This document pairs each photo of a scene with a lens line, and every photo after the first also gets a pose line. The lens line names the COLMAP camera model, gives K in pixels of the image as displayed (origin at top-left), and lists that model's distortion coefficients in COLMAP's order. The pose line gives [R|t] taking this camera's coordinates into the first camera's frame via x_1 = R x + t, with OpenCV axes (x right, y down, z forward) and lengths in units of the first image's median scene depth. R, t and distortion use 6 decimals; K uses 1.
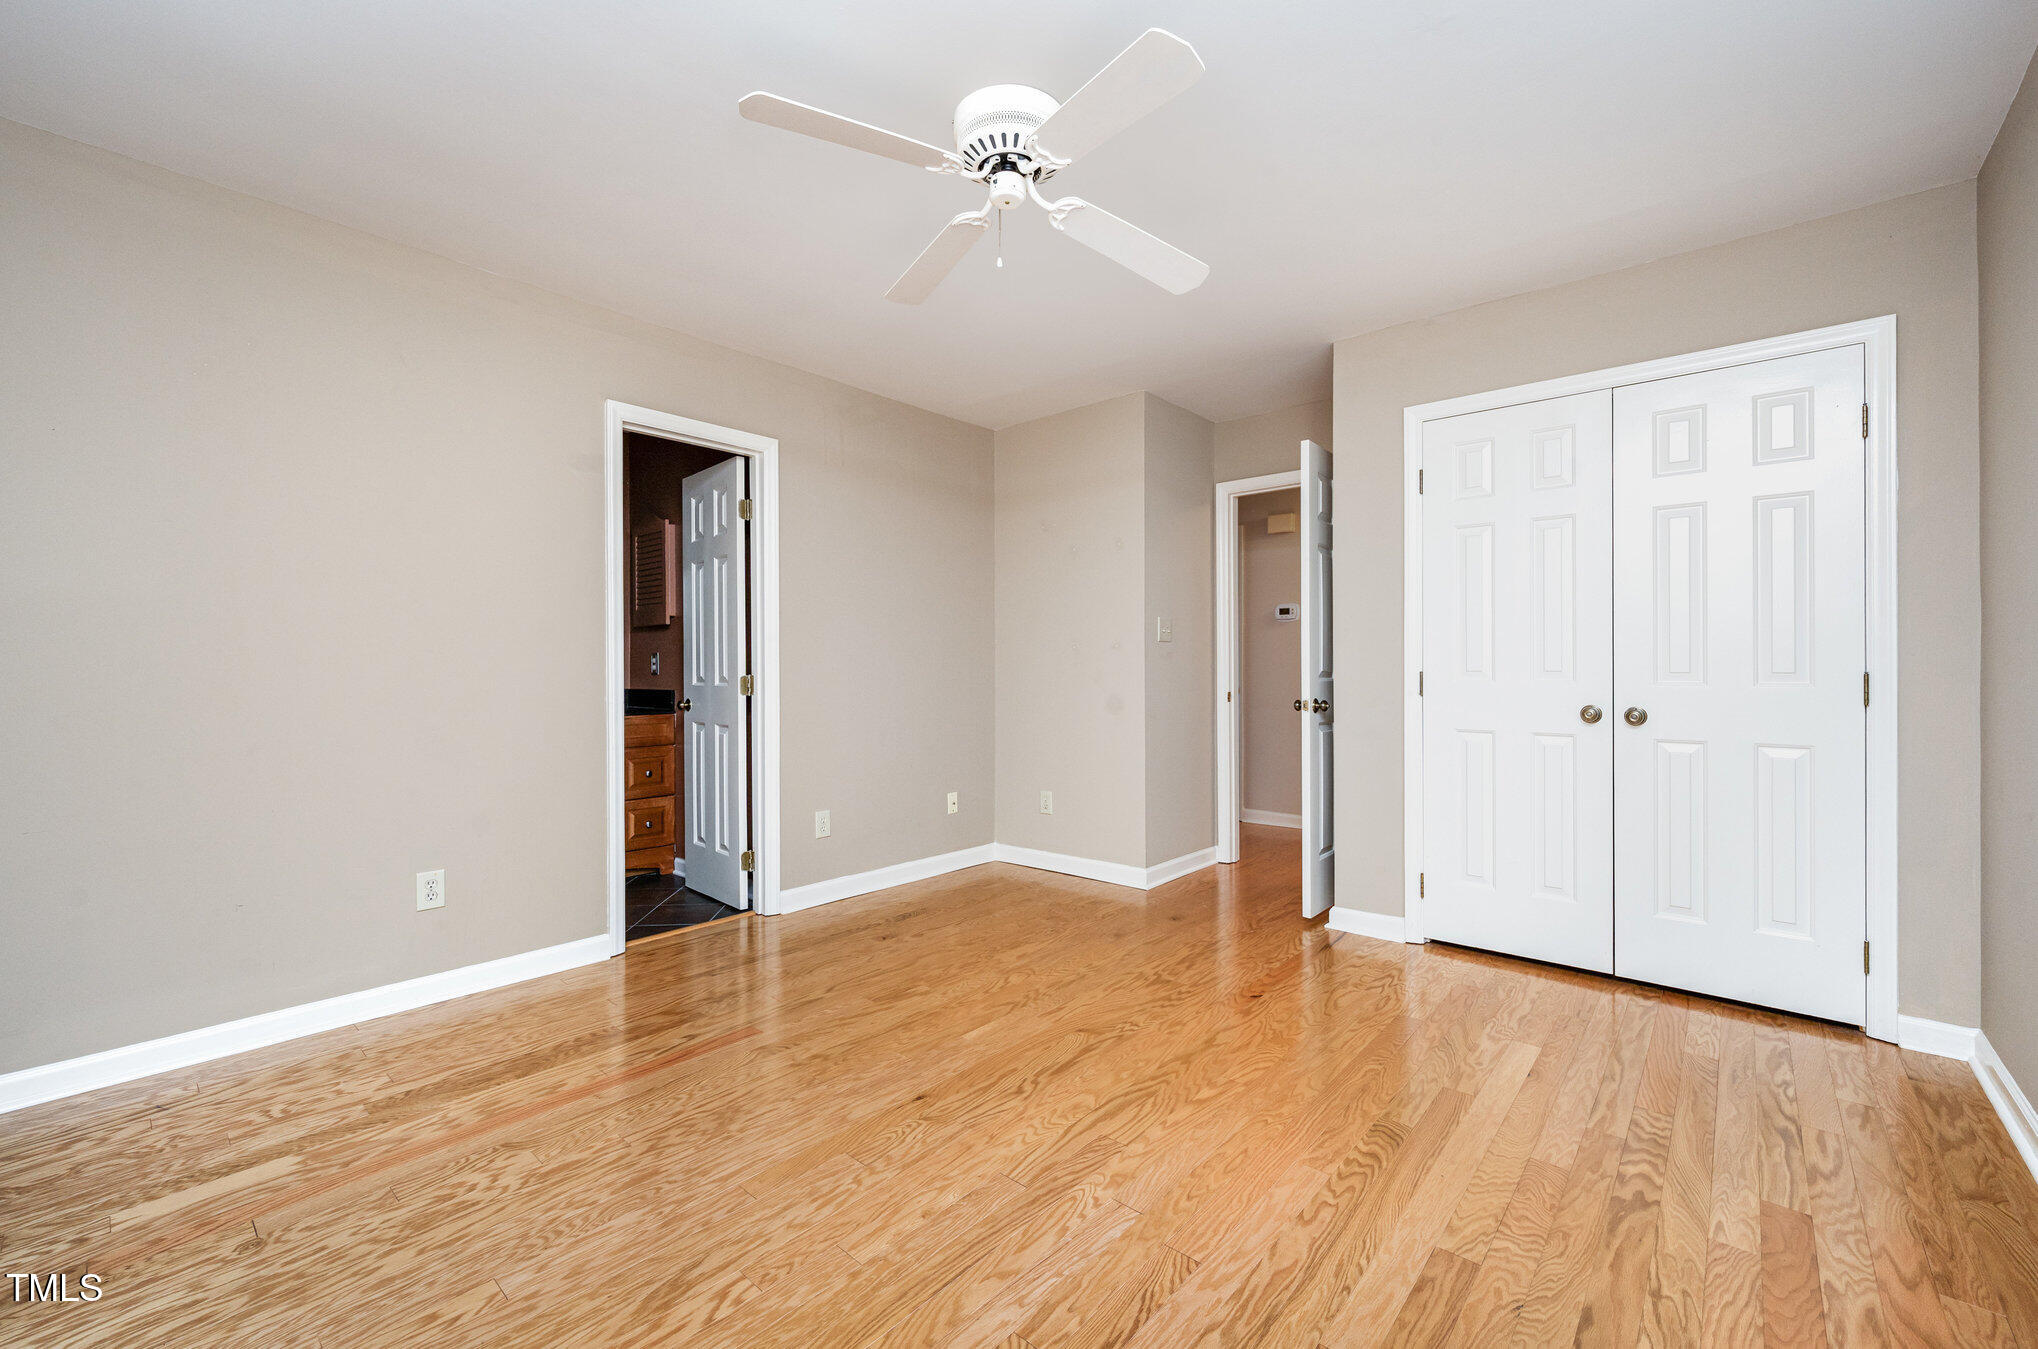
lens RADIAL K [[831.6, 0, 1018.7], [0, 831.6, 674.9], [0, 0, 1]] dist [-0.000588, 0.000032]
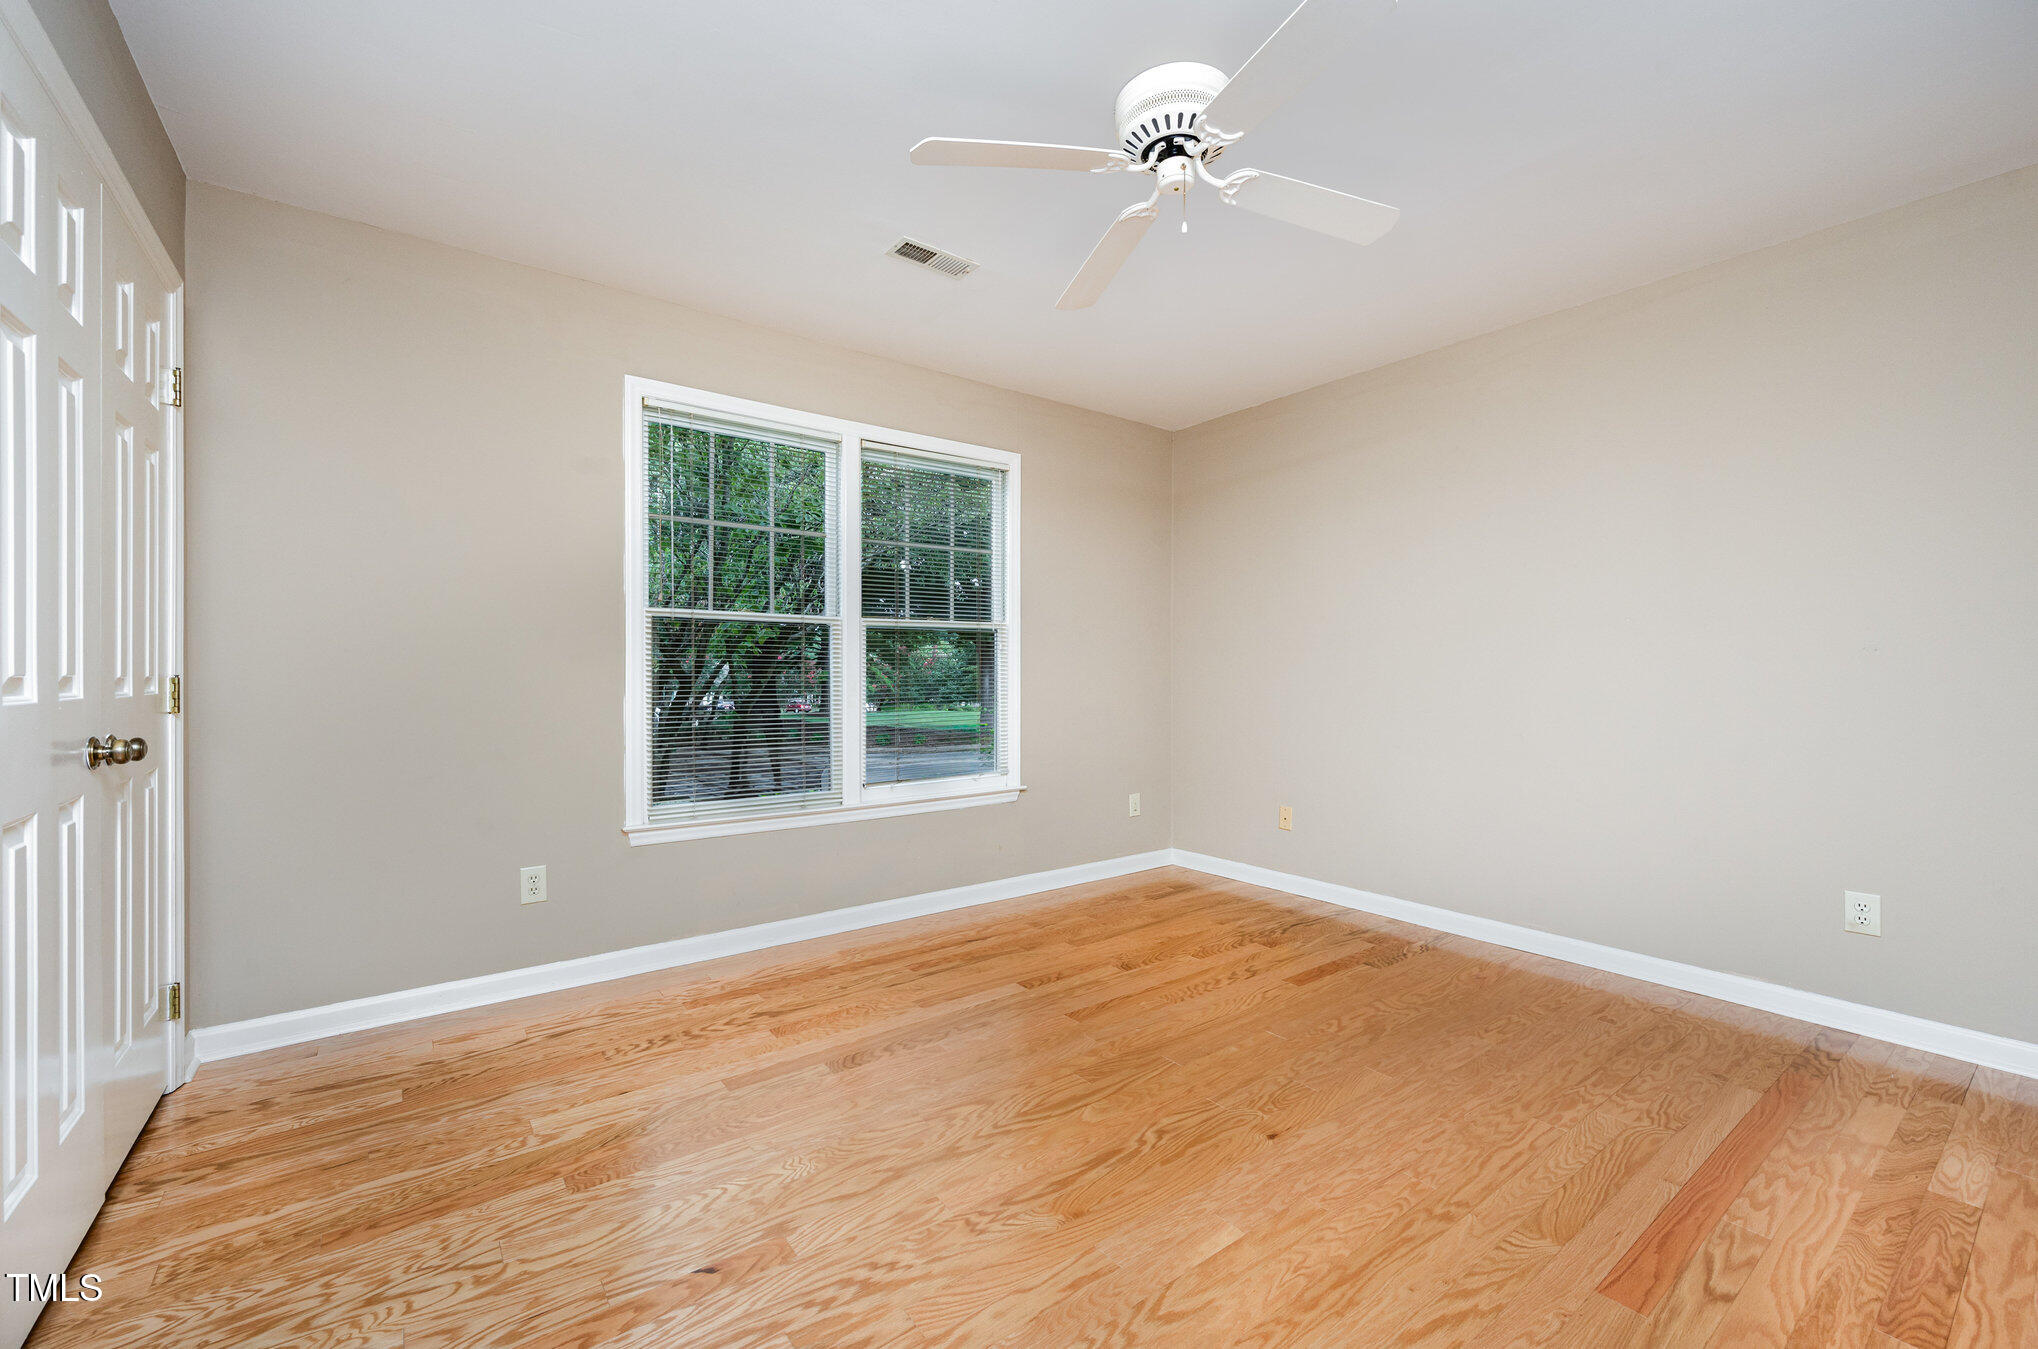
lens RADIAL K [[831.6, 0, 1018.5], [0, 831.6, 672.1], [0, 0, 1]] dist [-0.000588, 0.000032]
pose [[-0.978132, 0.000457, 0.207984, -0.039113], [0.001745, 0.999980, 0.006008, -0.014007], [-0.207977, 0.006240, -0.978114, 2.066188]]
